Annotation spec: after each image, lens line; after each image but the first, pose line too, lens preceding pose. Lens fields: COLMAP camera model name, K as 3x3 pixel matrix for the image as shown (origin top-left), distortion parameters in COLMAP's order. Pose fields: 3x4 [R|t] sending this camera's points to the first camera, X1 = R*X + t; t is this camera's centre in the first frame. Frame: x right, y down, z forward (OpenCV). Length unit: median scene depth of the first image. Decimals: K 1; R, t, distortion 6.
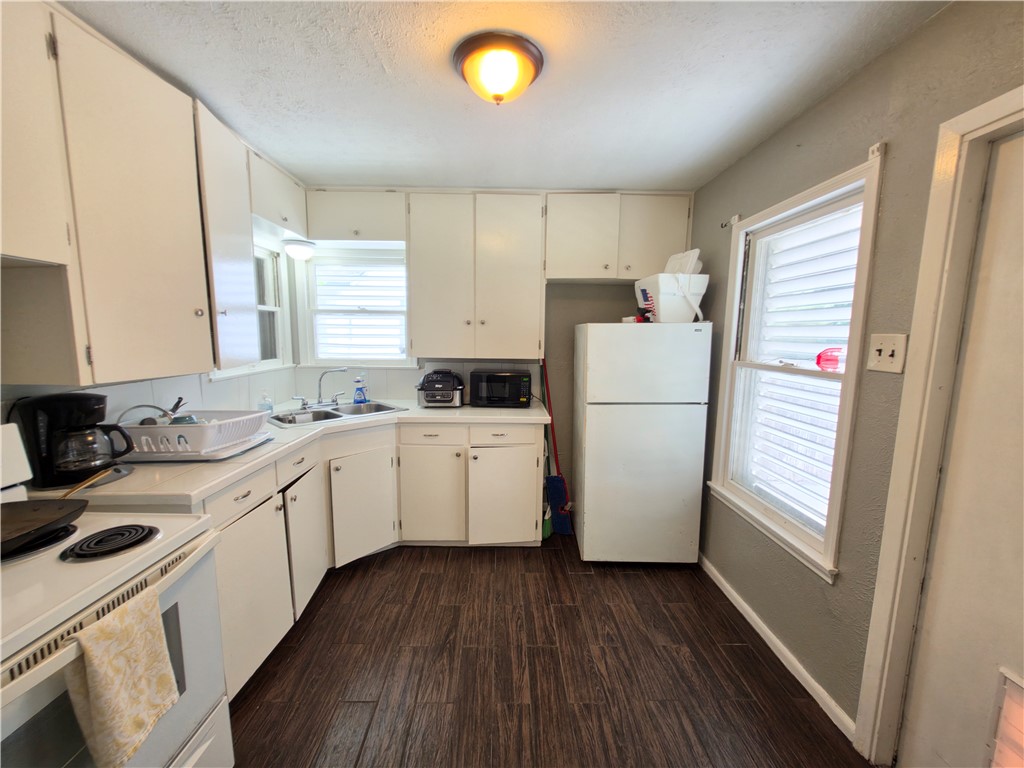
lens RADIAL K [[410.9, 0, 509.4], [0, 410.9, 384.3], [0, 0, 1]] dist [-0.000611, 0.000376]
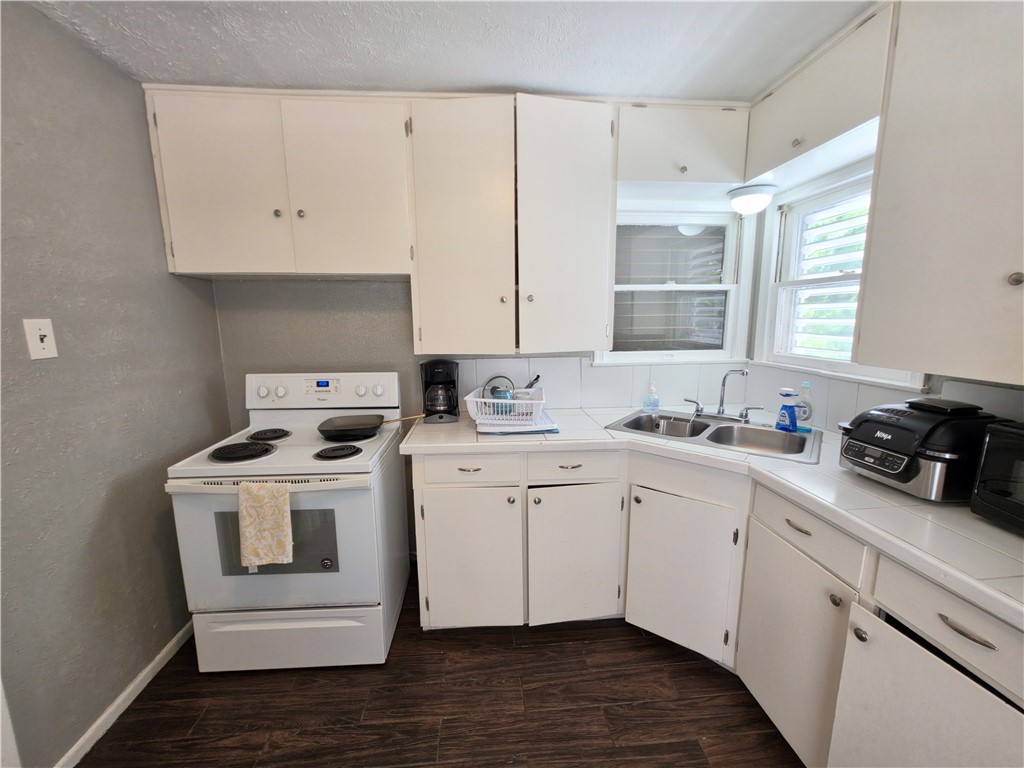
lens RADIAL K [[410.9, 0, 509.4], [0, 410.9, 386.0], [0, 0, 1]] dist [-0.000611, 0.000376]
pose [[0.064984, 0.152831, -0.986113, 0.288772], [-0.116452, 0.982612, 0.144614, -0.083194], [0.991068, 0.105437, 0.081651, 0.735974]]
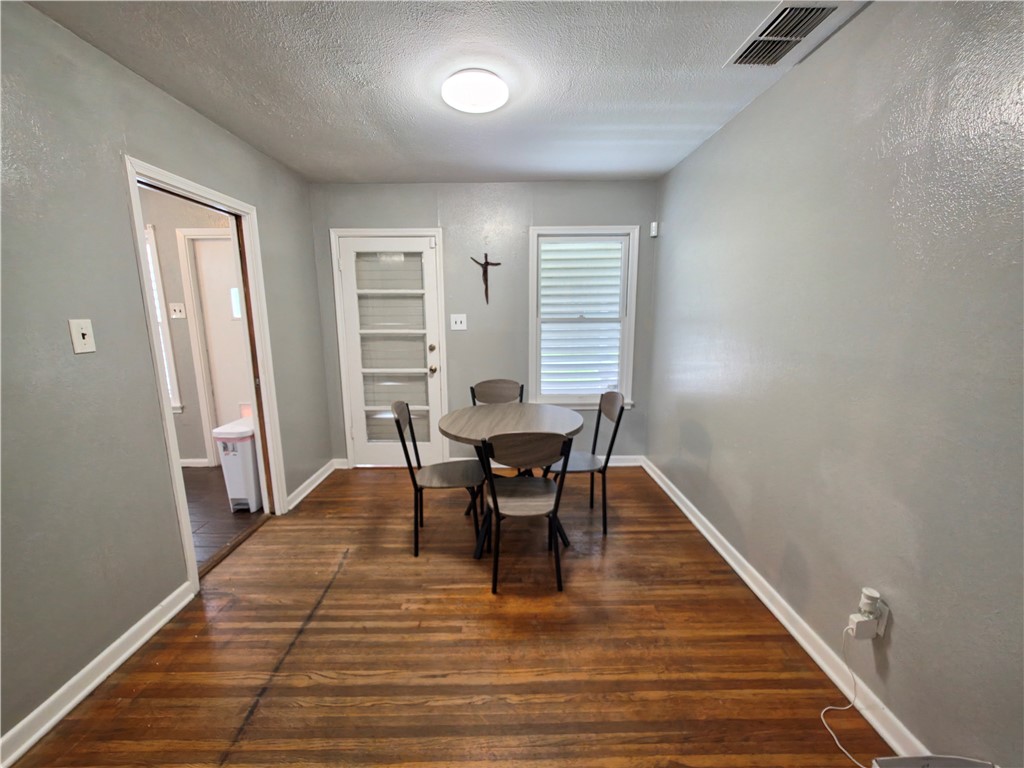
lens RADIAL K [[410.9, 0, 509.5], [0, 410.9, 385.9], [0, 0, 1]] dist [-0.000611, 0.000376]
pose [[0.014815, -0.189638, 0.981742, -1.046522], [0.132413, 0.973575, 0.186062, 0.111610], [-0.991084, 0.127239, 0.039534, -0.689839]]
